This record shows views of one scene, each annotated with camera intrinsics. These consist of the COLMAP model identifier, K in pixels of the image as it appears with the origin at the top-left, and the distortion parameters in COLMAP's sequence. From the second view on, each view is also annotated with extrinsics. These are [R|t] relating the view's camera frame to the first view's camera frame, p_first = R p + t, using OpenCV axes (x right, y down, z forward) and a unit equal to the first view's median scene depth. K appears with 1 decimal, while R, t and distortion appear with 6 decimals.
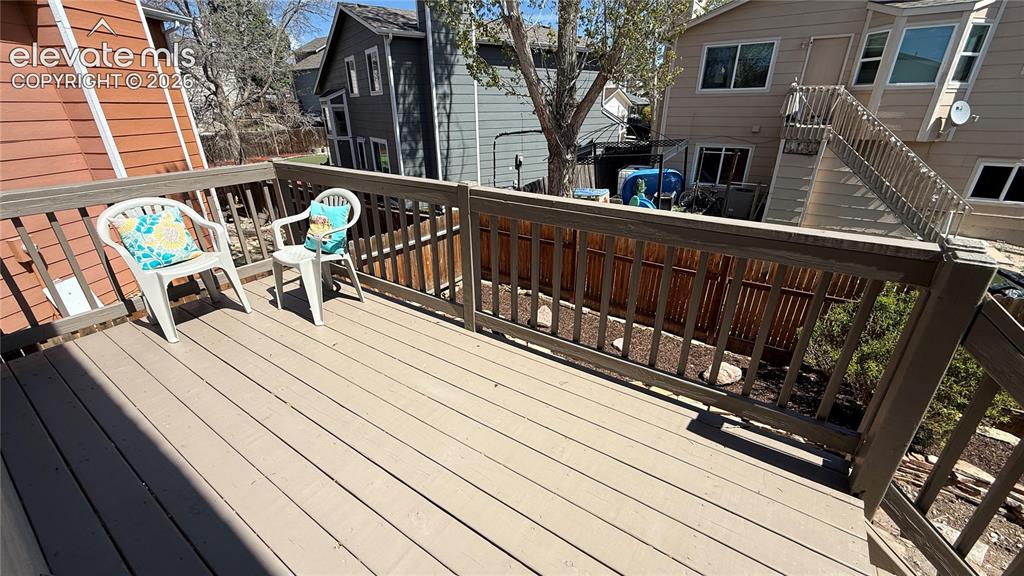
lens RADIAL K [[410.1, 0, 508.2], [0, 410.1, 290.0], [0, 0, 1]] dist [0.000661, 0.000690]
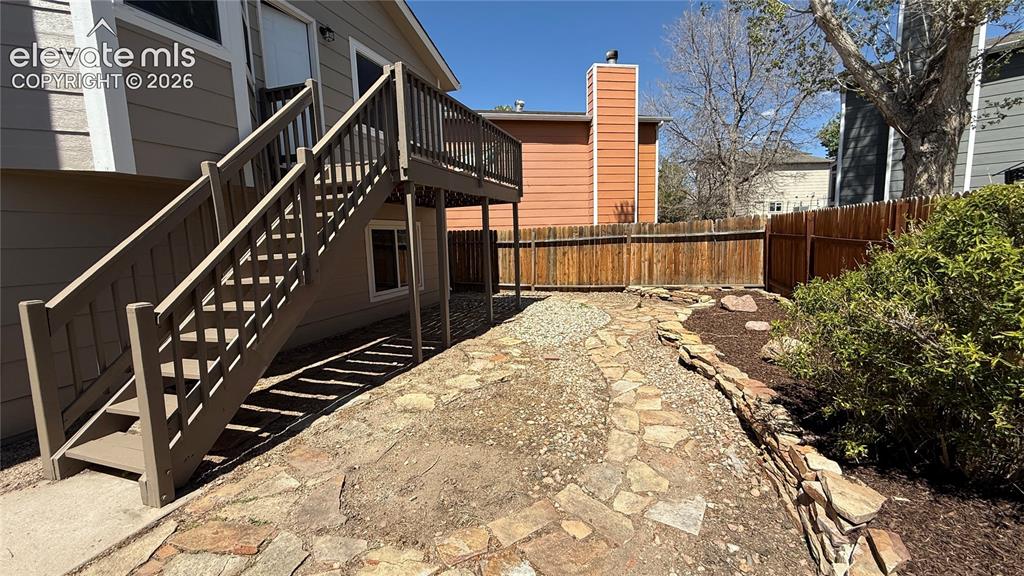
lens RADIAL K [[410.1, 0, 512.0], [0, 410.1, 287.8], [0, 0, 1]] dist [0.000661, 0.000690]
pose [[0.246368, 0.114225, -0.962422, 0.491663], [-0.374520, 0.927111, 0.014161, 0.118144], [0.893889, 0.356958, 0.271190, 0.170597]]
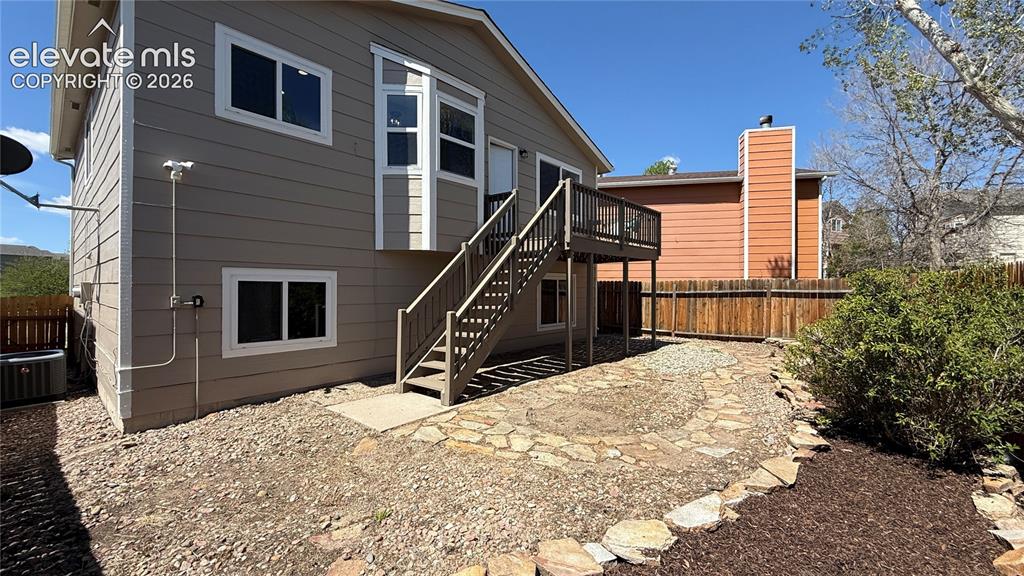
lens RADIAL K [[410.1, 0, 512.0], [0, 410.1, 288.6], [0, 0, 1]] dist [0.000661, 0.000690]
pose [[-0.124890, 0.004565, -0.992160, 0.666476], [-0.412670, 0.909150, 0.056128, 0.119317], [0.902278, 0.416444, -0.111660, 0.167143]]
